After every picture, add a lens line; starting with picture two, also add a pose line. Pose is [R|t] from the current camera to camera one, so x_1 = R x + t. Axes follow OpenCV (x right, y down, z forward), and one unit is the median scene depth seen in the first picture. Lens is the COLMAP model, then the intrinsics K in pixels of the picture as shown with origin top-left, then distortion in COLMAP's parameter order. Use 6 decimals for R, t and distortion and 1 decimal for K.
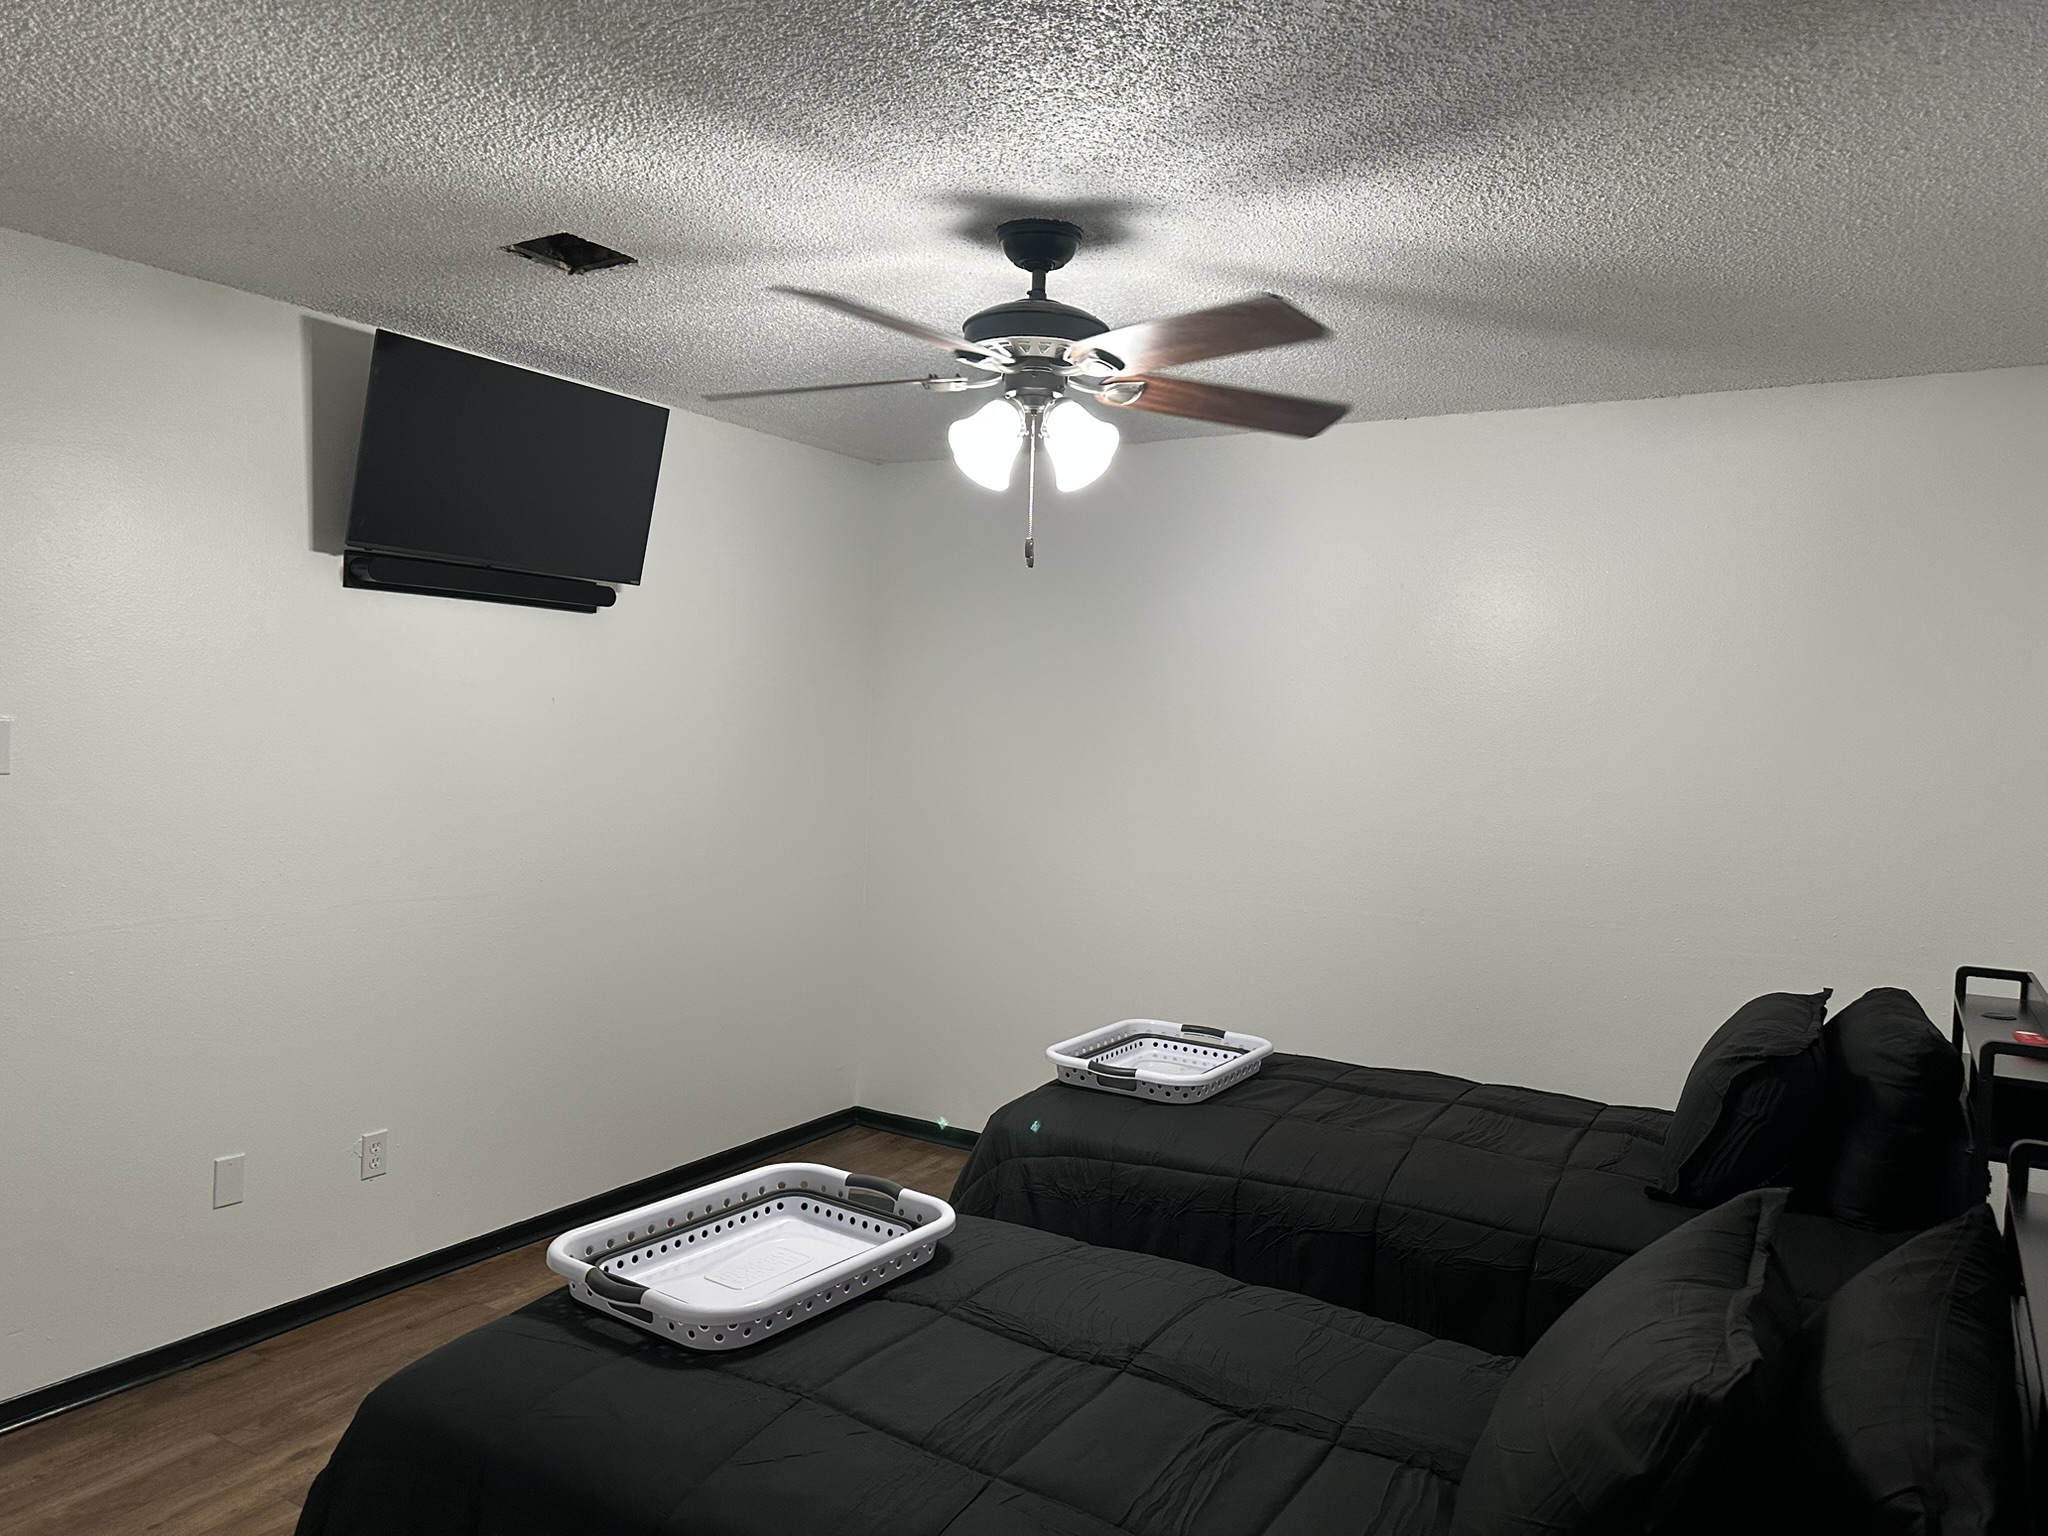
lens RADIAL K [[1442.3, 0, 1022.5], [0, 1442.3, 772.6], [0, 0, 1]] dist [0.081273, -0.108389]
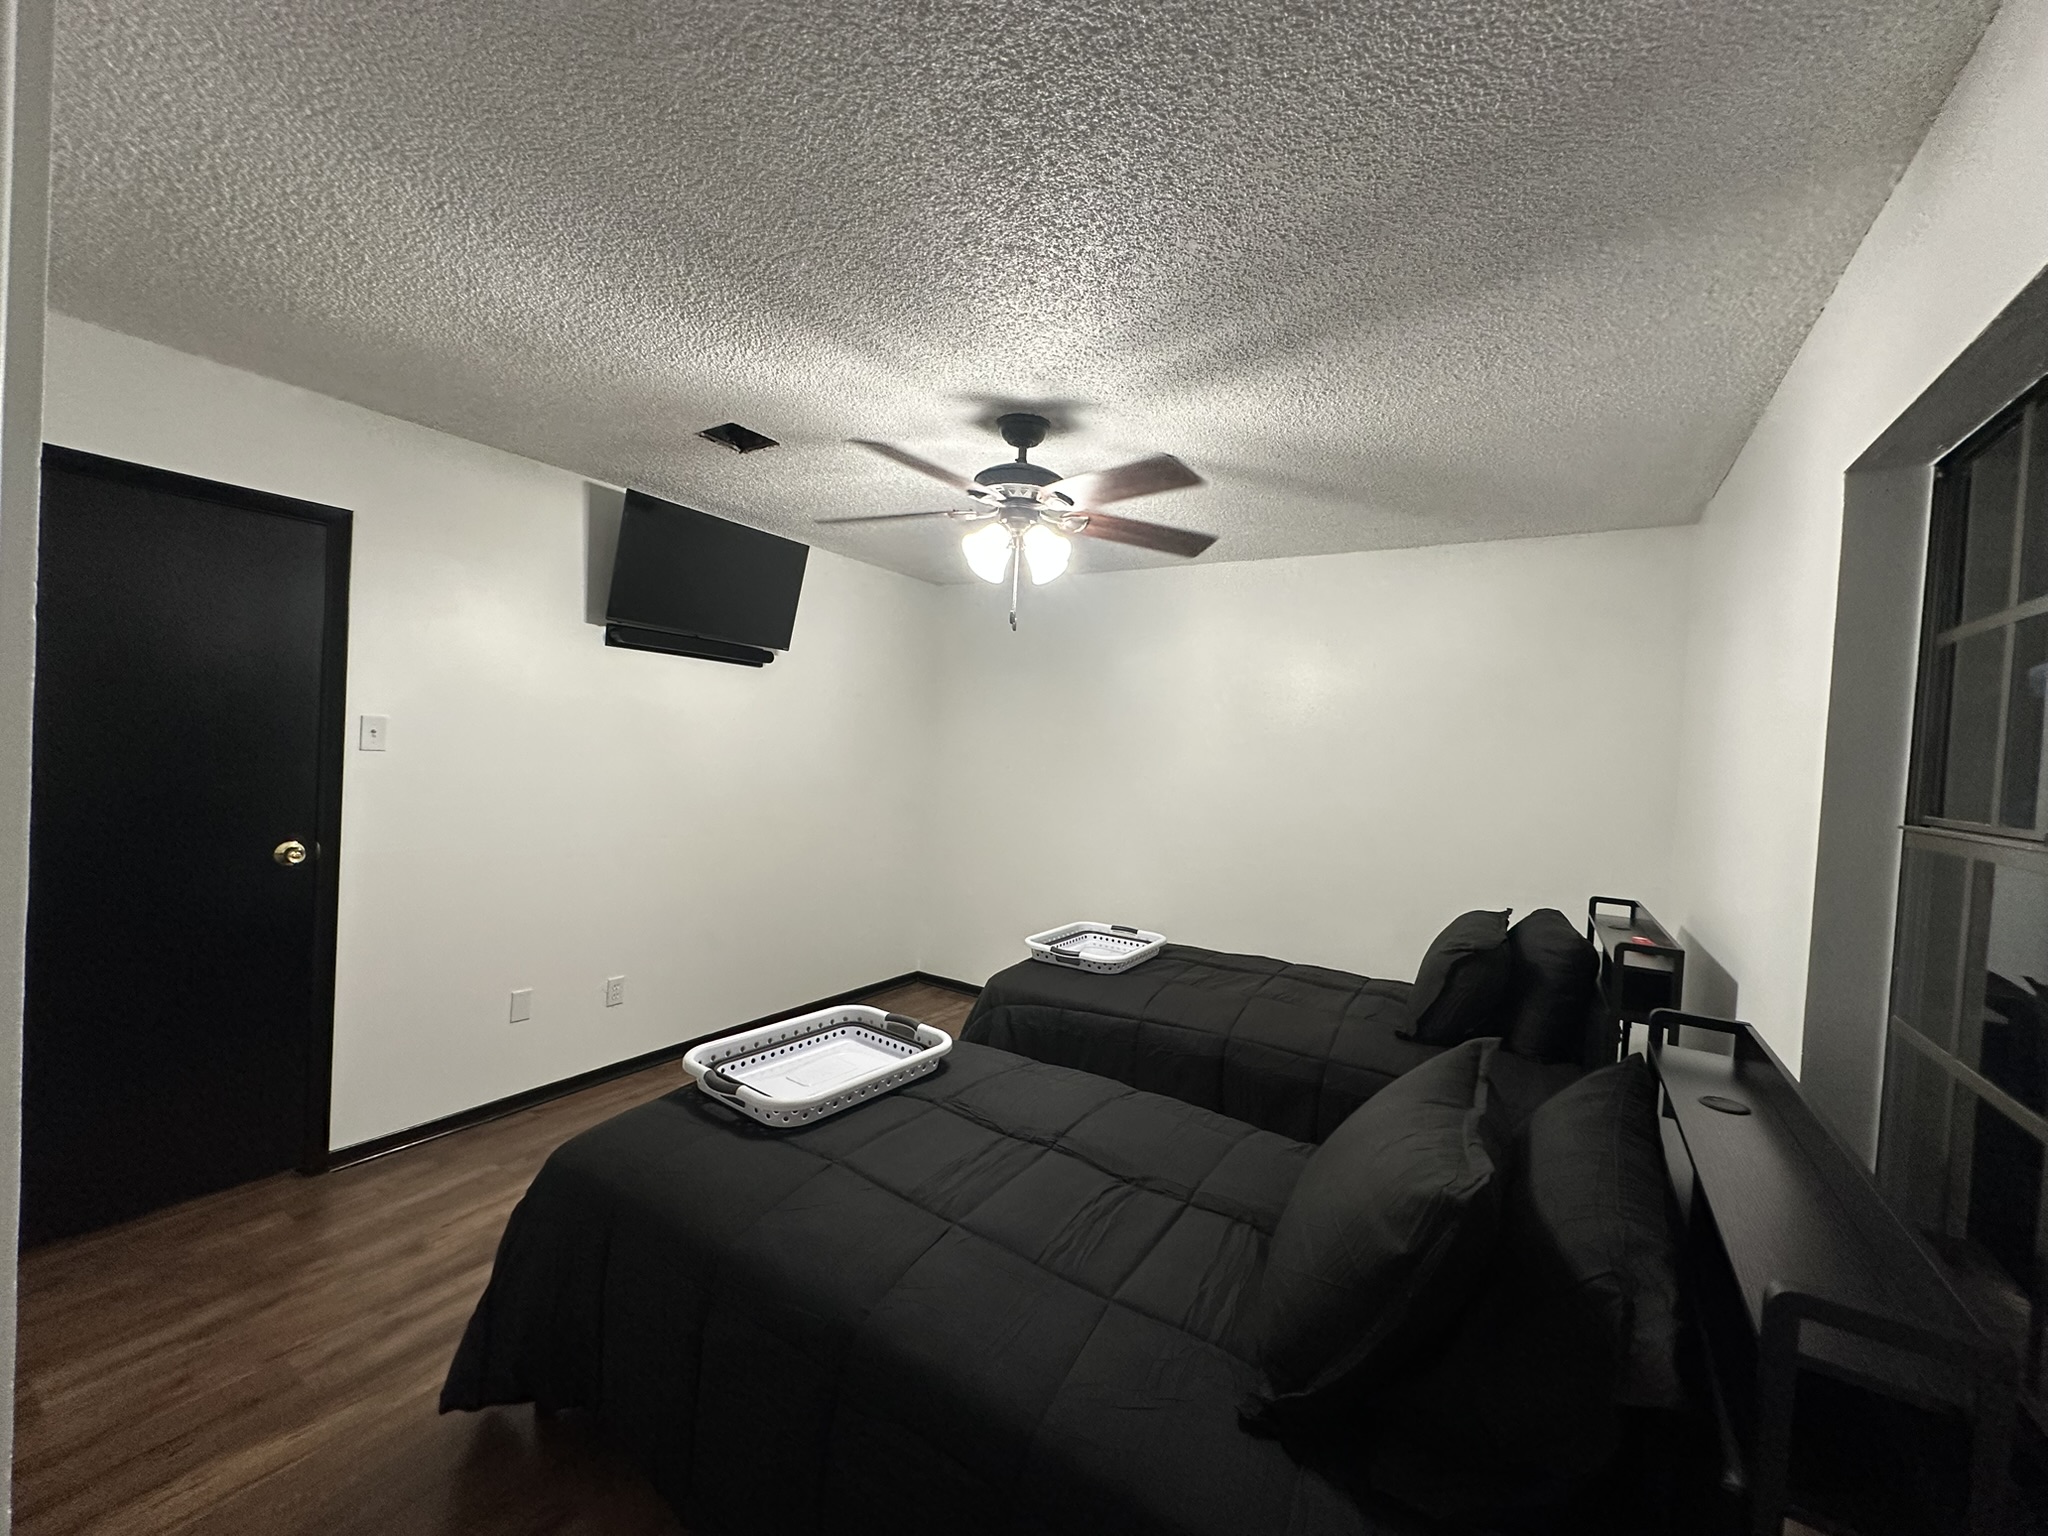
lens RADIAL K [[822.5, 0, 1027.9], [0, 822.5, 765.7], [0, 0, 1]] dist [-0.001696, 0.000382]
pose [[0.999725, 0.020126, -0.012065, 0.038731], [-0.020377, 0.999571, -0.021037, 0.026743], [0.011636, 0.021277, 0.999706, 0.115257]]
